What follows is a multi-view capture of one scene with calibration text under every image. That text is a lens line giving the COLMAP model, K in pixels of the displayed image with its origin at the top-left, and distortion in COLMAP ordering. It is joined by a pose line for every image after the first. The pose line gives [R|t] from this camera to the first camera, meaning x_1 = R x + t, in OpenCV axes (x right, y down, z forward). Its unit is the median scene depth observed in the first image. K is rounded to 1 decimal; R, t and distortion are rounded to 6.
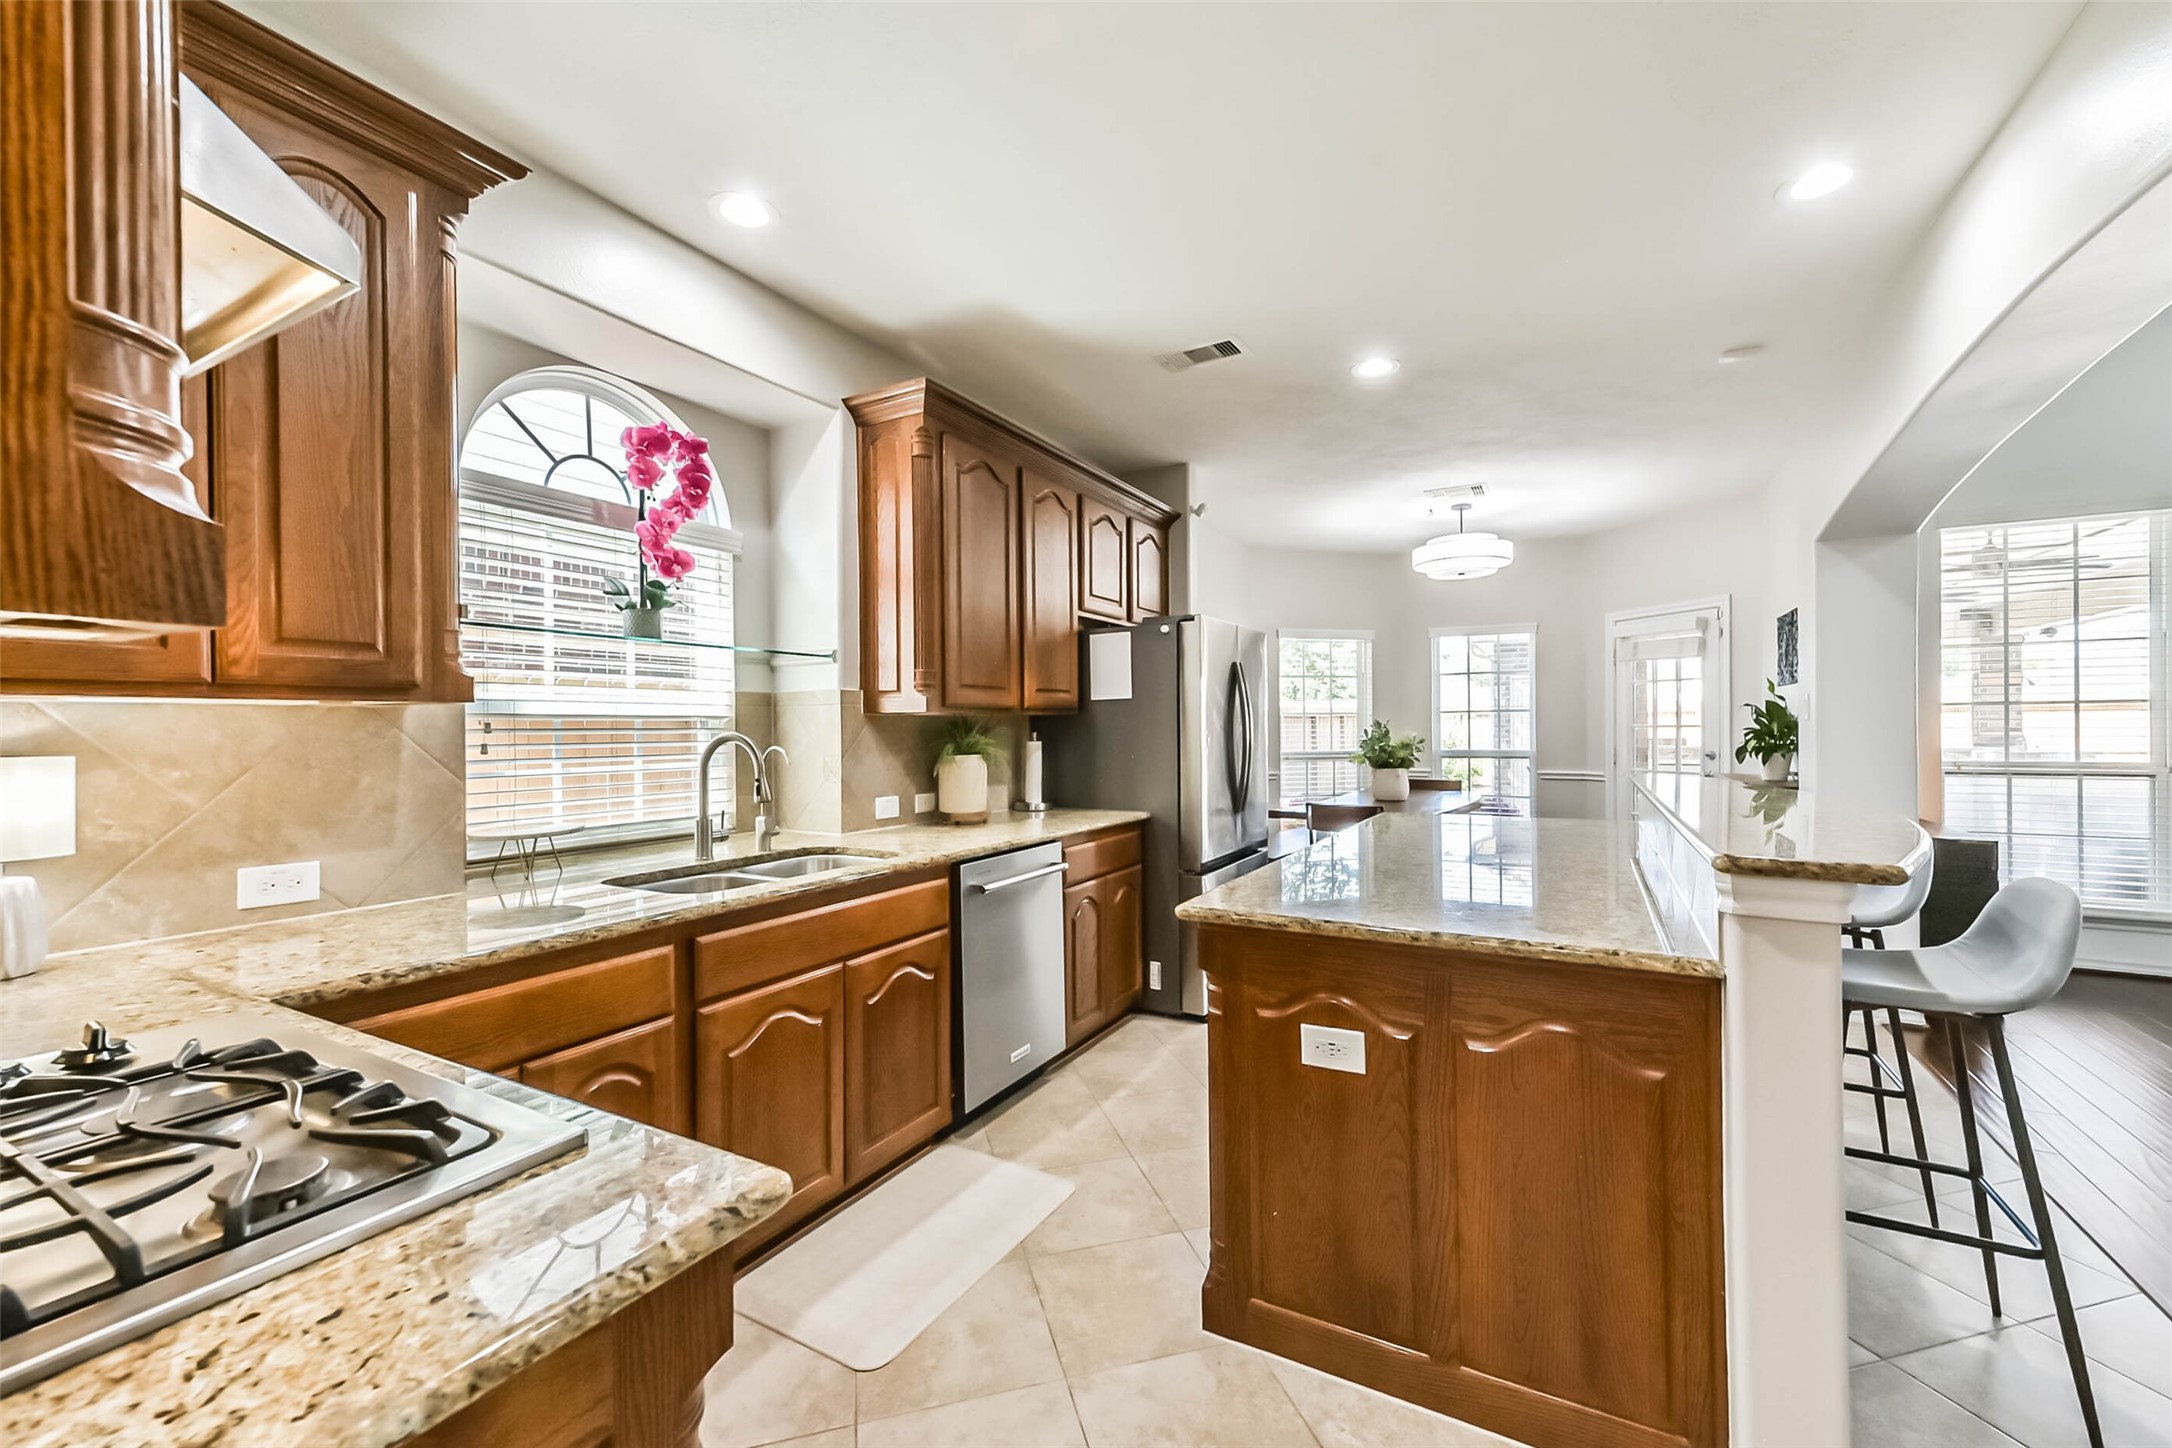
lens RADIAL K [[860.1, 0, 1087.9], [0, 860.1, 729.7], [0, 0, 1]] dist [0.001616, 0.000000]
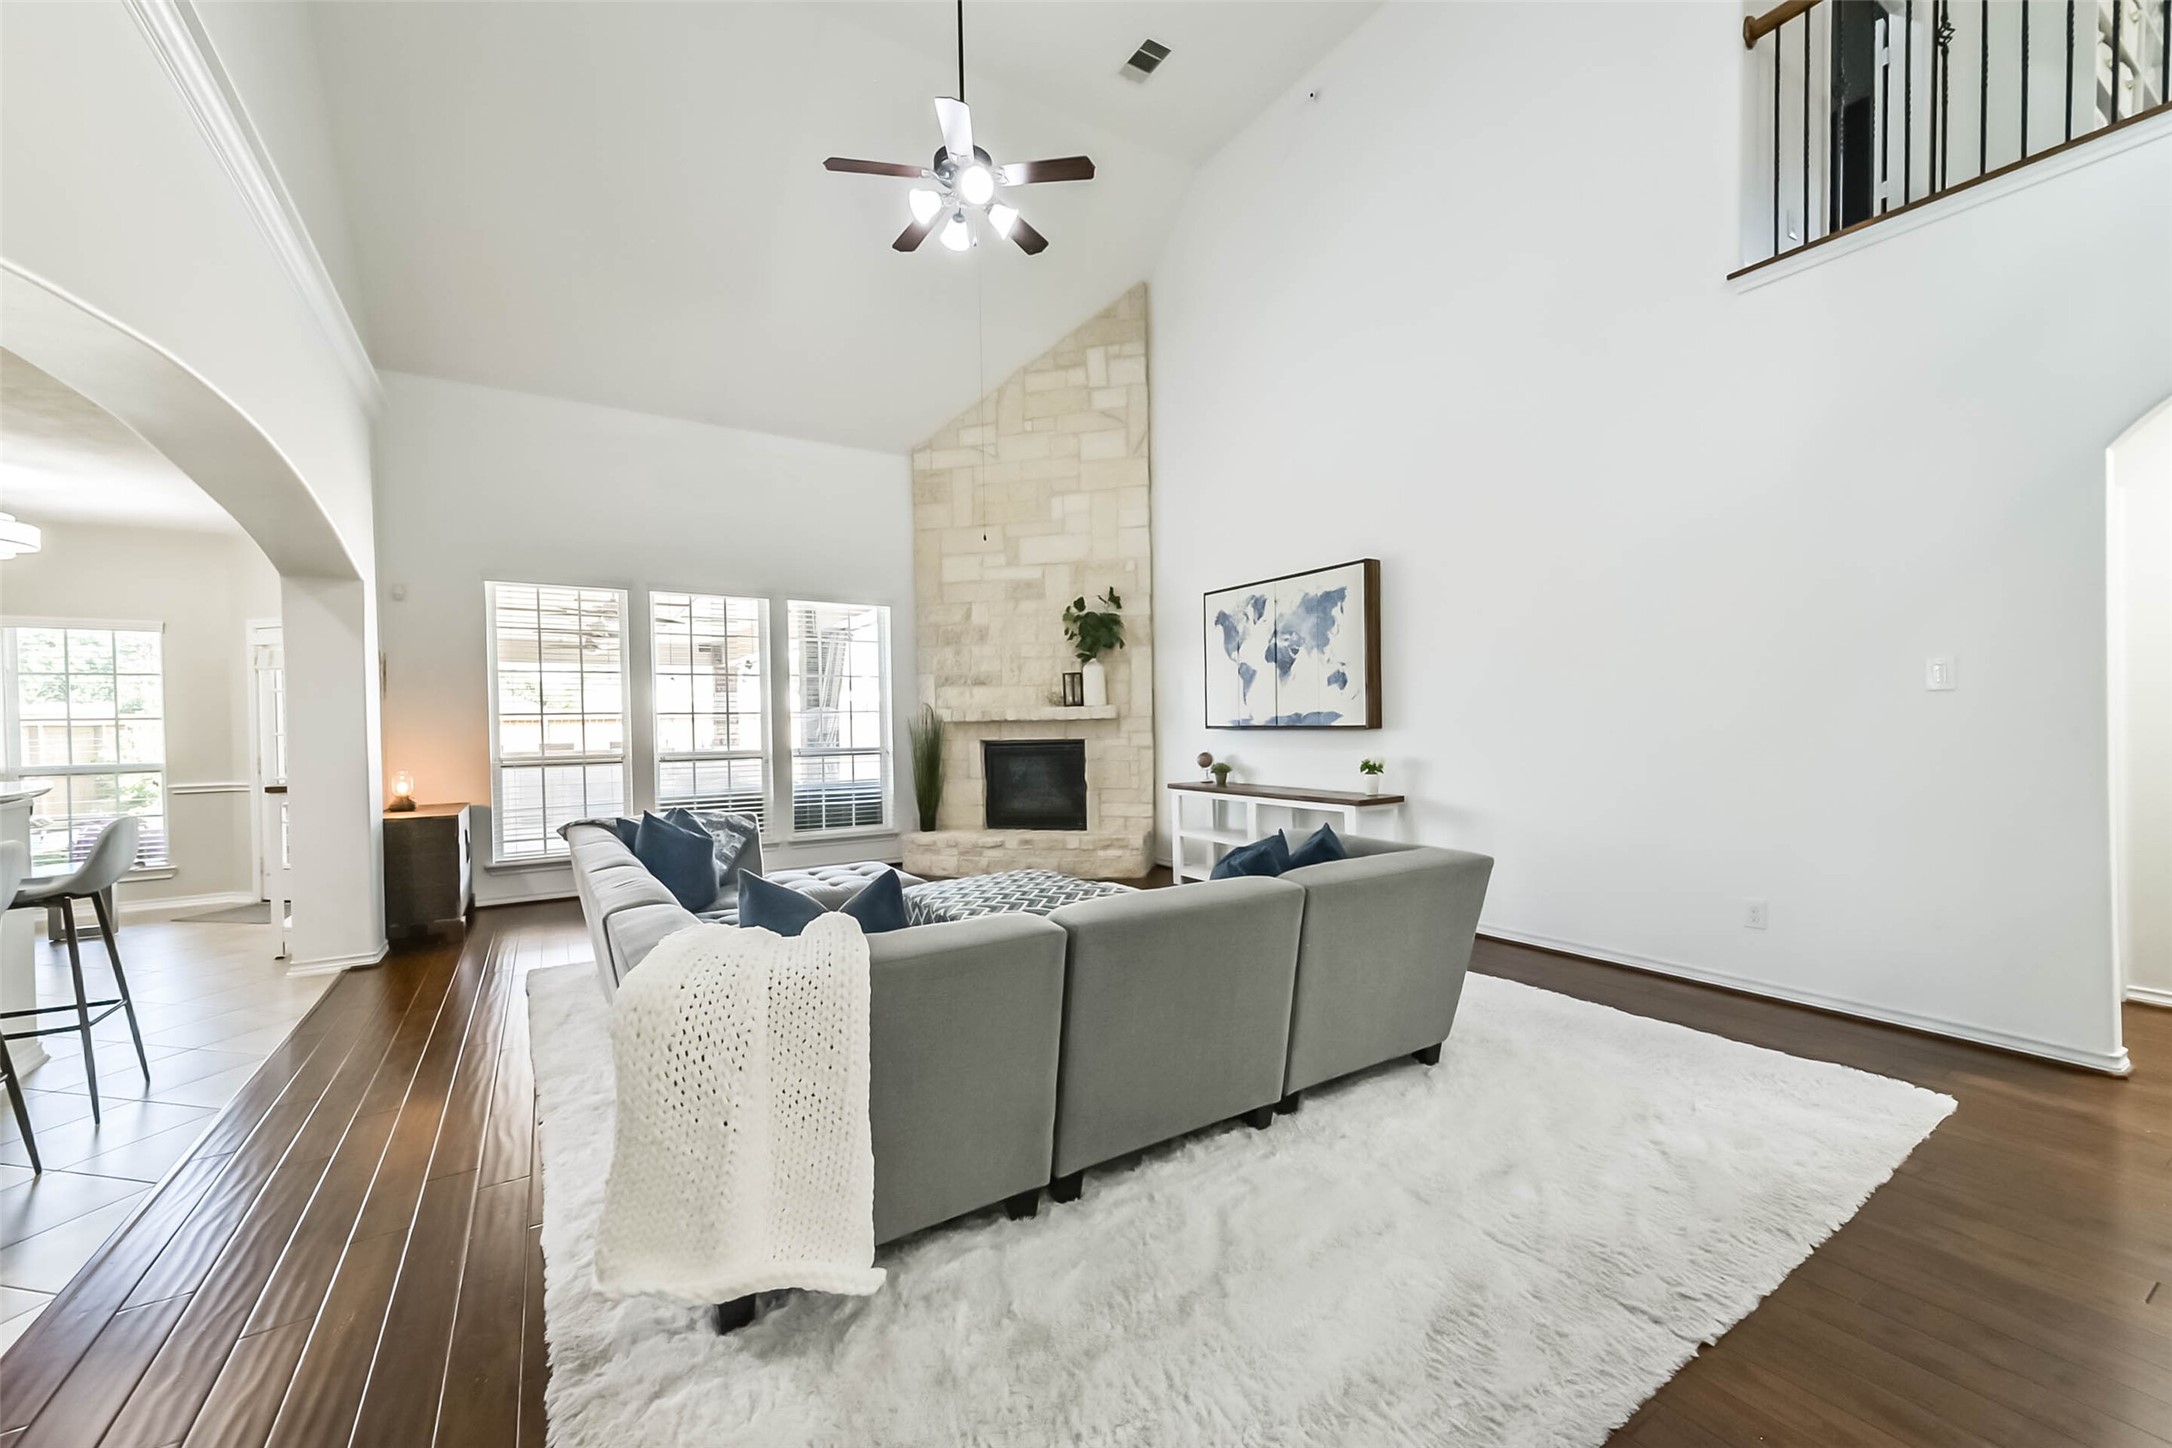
lens RADIAL K [[860.1, 0, 1087.9], [0, 860.1, 729.7], [0, 0, 1]] dist [0.001616, 0.000000]
pose [[0.460208, -0.010480, 0.887749, 0.249261], [0.019840, 0.999802, 0.001518, 0.009942], [-0.887590, 0.016915, 0.460324, -0.438523]]
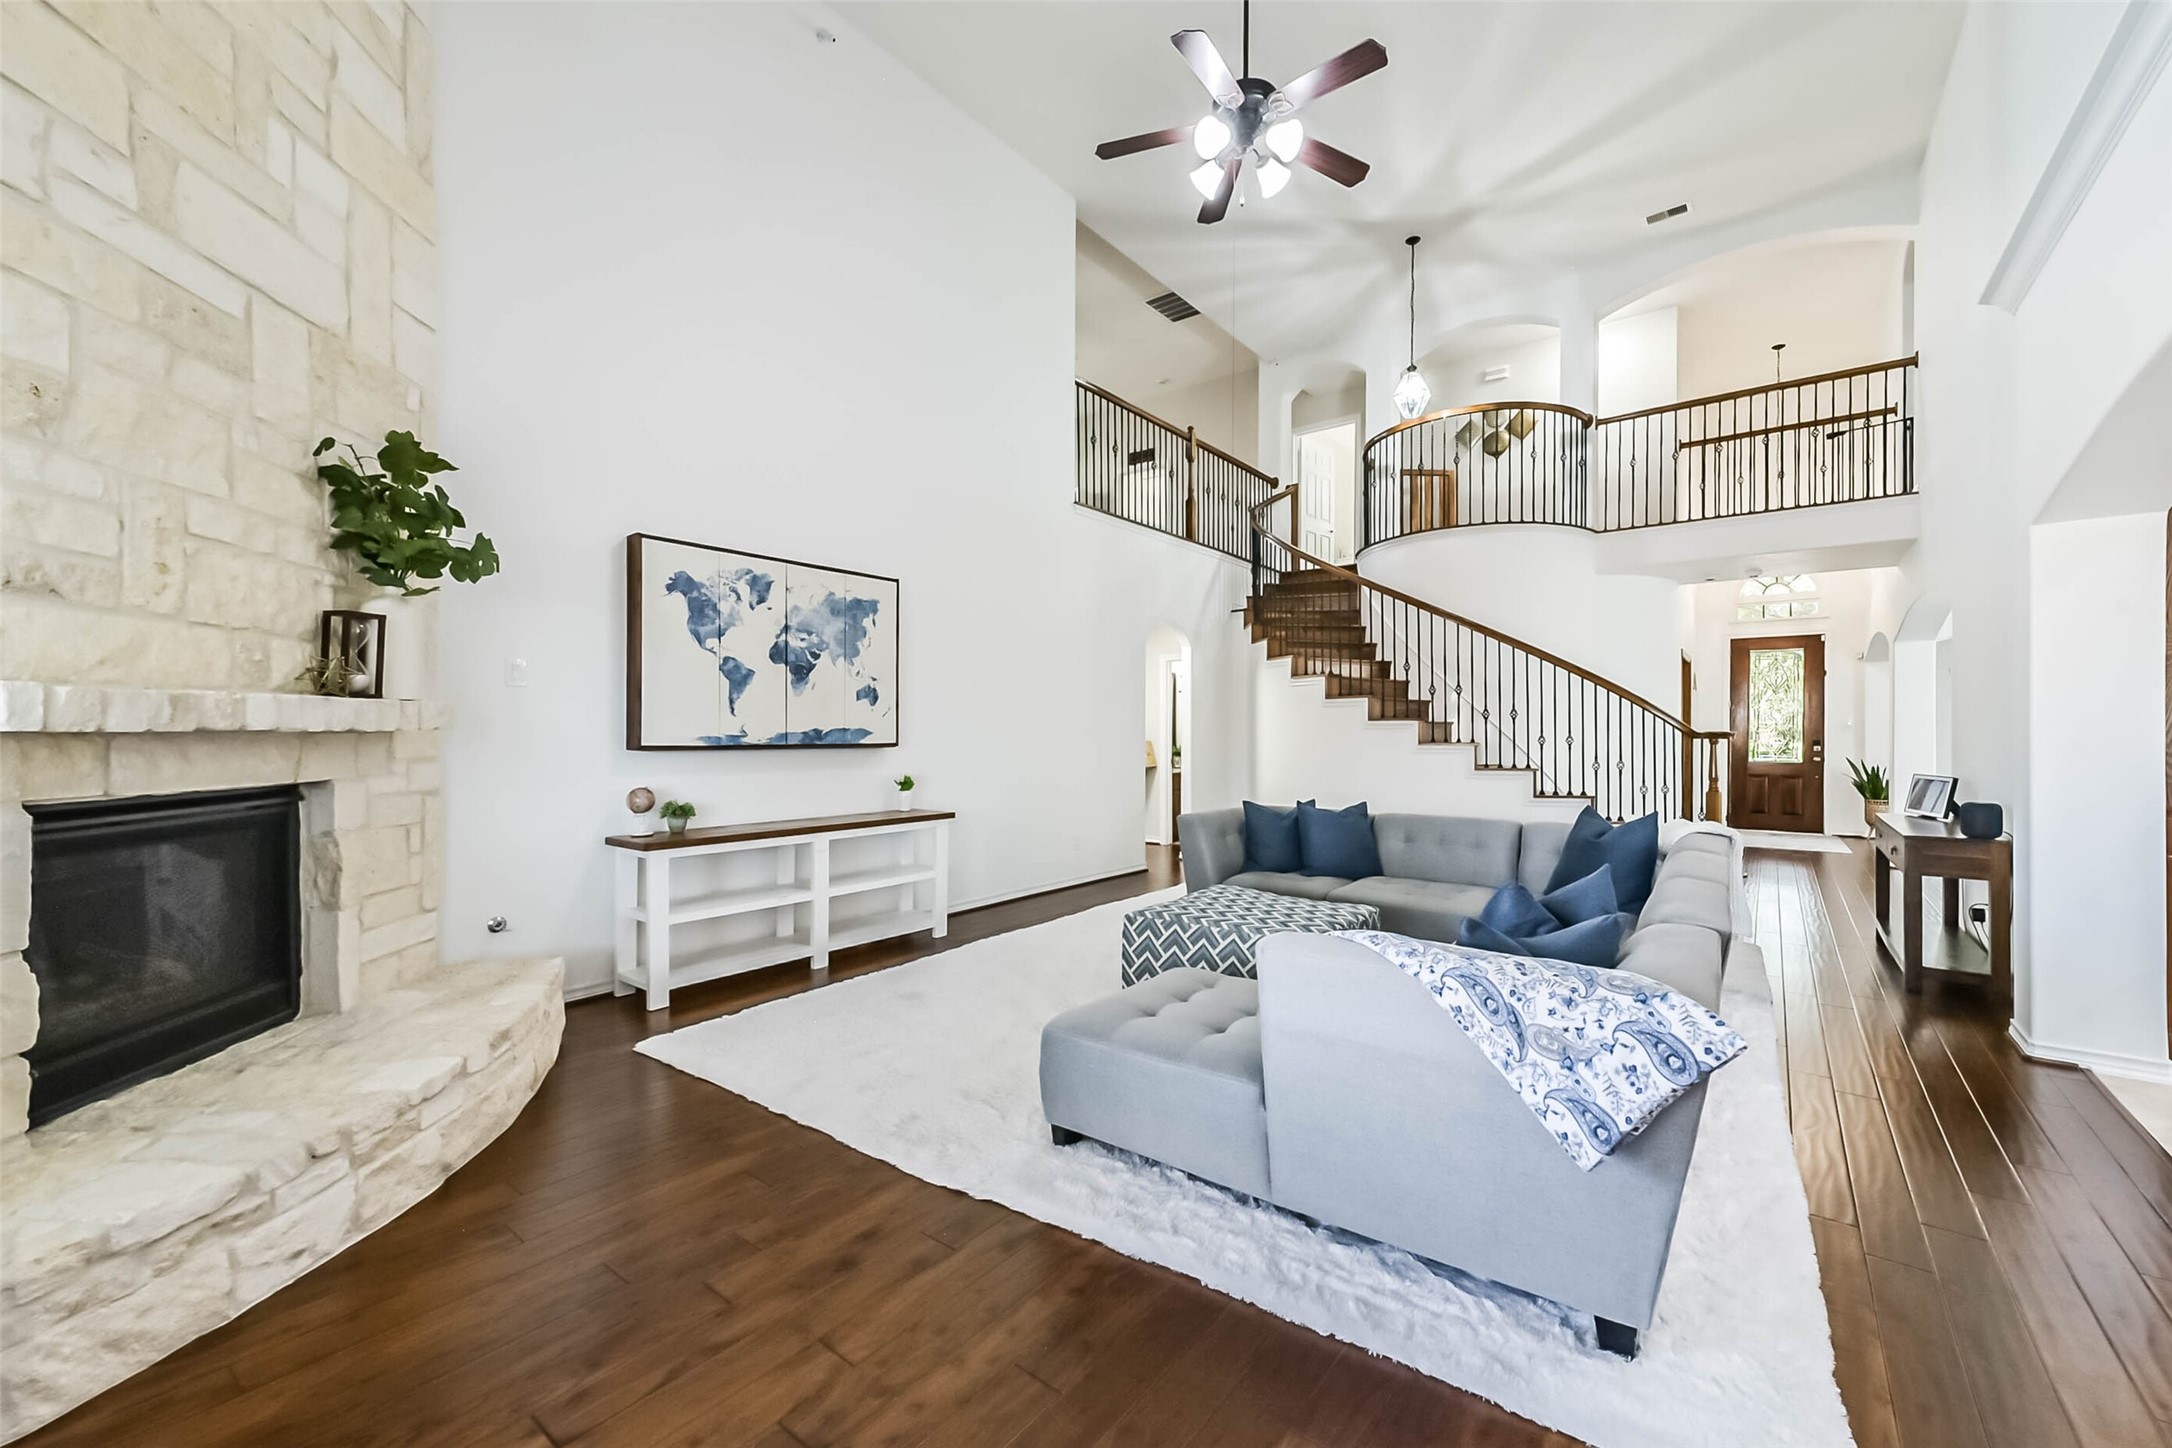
lens RADIAL K [[860.1, 0, 1087.9], [0, 860.1, 729.7], [0, 0, 1]] dist [0.001616, 0.000000]
pose [[-0.992627, 0.007380, 0.120984, 1.067615], [0.007708, 0.999968, 0.002240, -0.005758], [-0.120964, 0.003156, -0.992652, 0.923786]]
